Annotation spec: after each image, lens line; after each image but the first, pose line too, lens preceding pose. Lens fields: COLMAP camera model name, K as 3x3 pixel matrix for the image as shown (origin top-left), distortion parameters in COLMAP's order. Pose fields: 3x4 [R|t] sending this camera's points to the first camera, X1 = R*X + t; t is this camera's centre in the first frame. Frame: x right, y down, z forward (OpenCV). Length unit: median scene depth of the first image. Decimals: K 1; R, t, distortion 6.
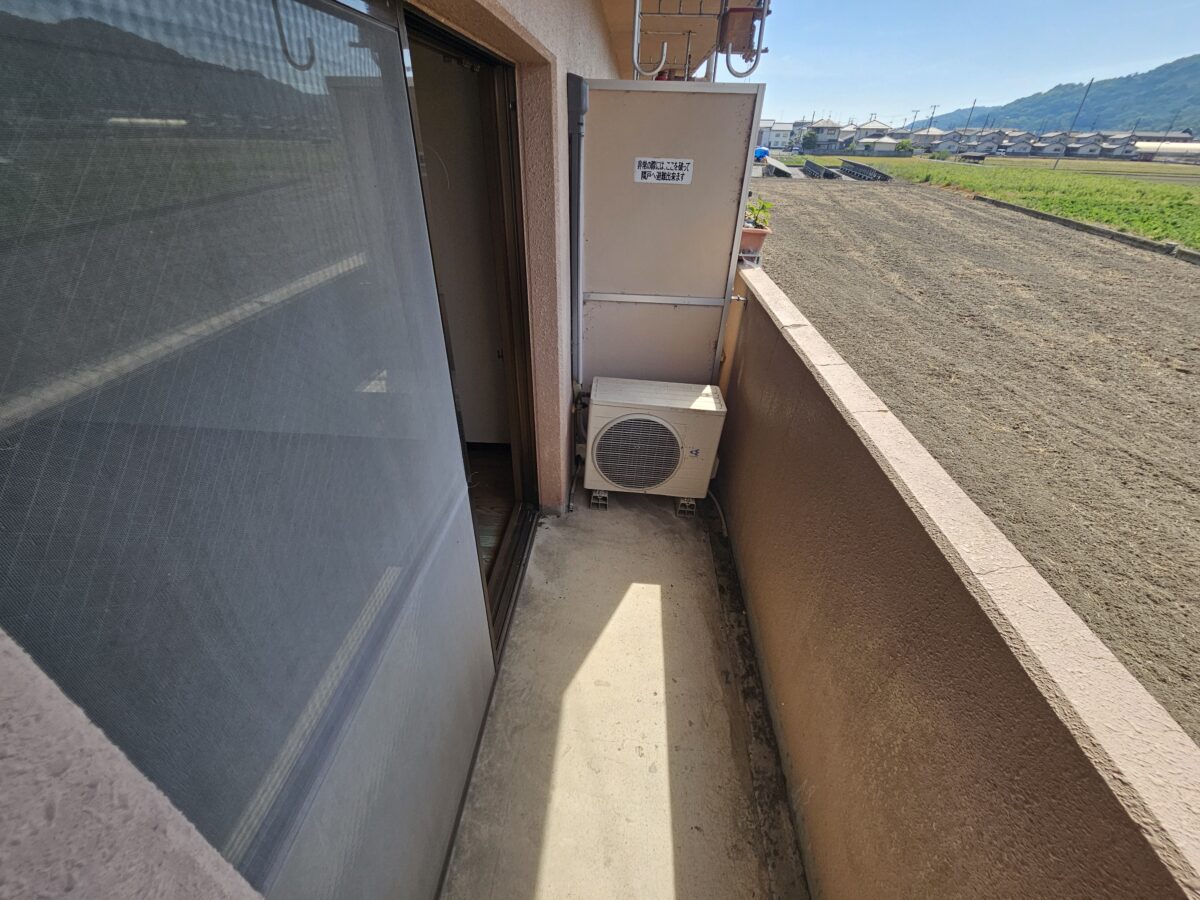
lens RADIAL K [[489.5, 0, 596.1], [0, 489.5, 446.6], [0, 0, 1]] dist [0.001205, 0.000047]
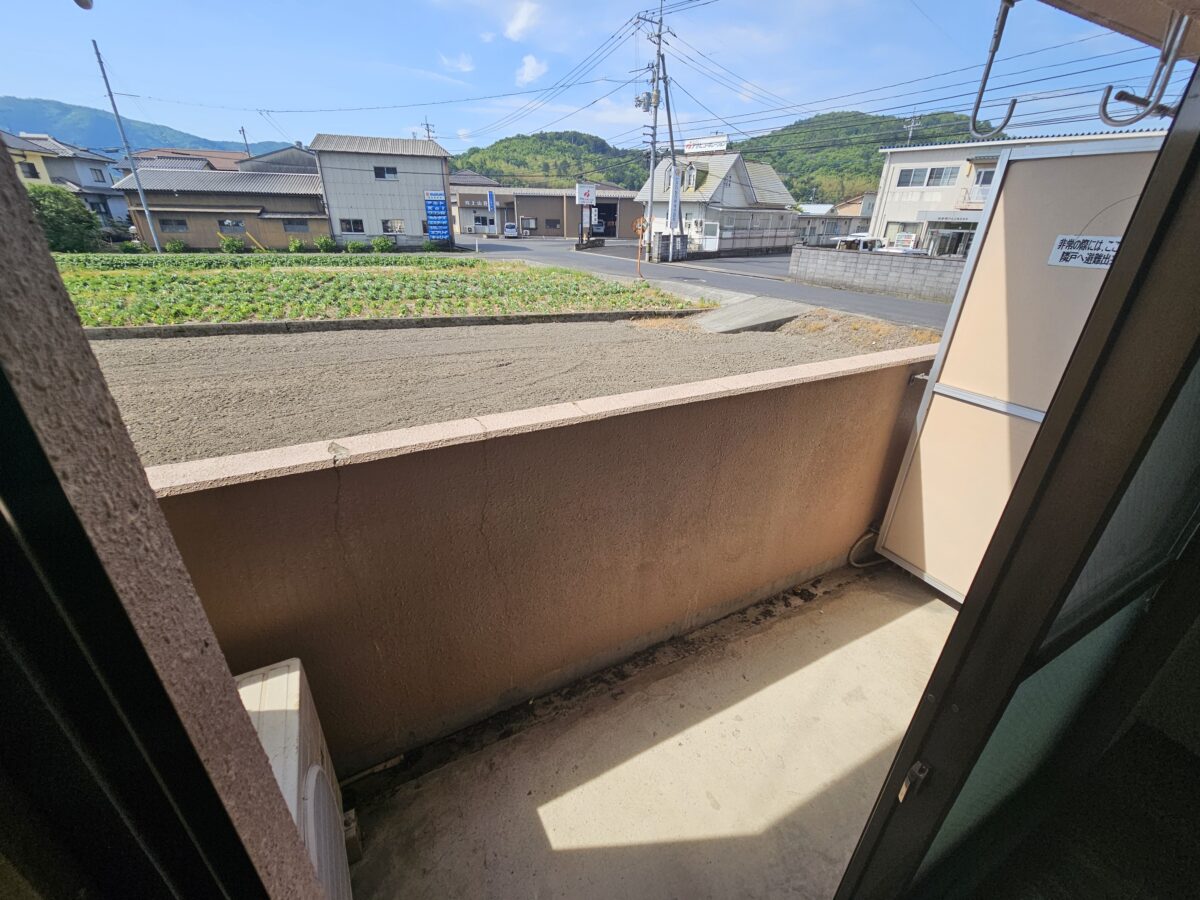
lens RADIAL K [[489.5, 0, 596.1], [0, 489.5, 446.6], [0, 0, 1]] dist [0.001205, 0.000047]
pose [[-0.524602, -0.388566, 0.757502, -0.282467], [0.432404, 0.644848, 0.630237, -0.527840], [-0.733362, 0.658170, -0.170271, 0.876672]]
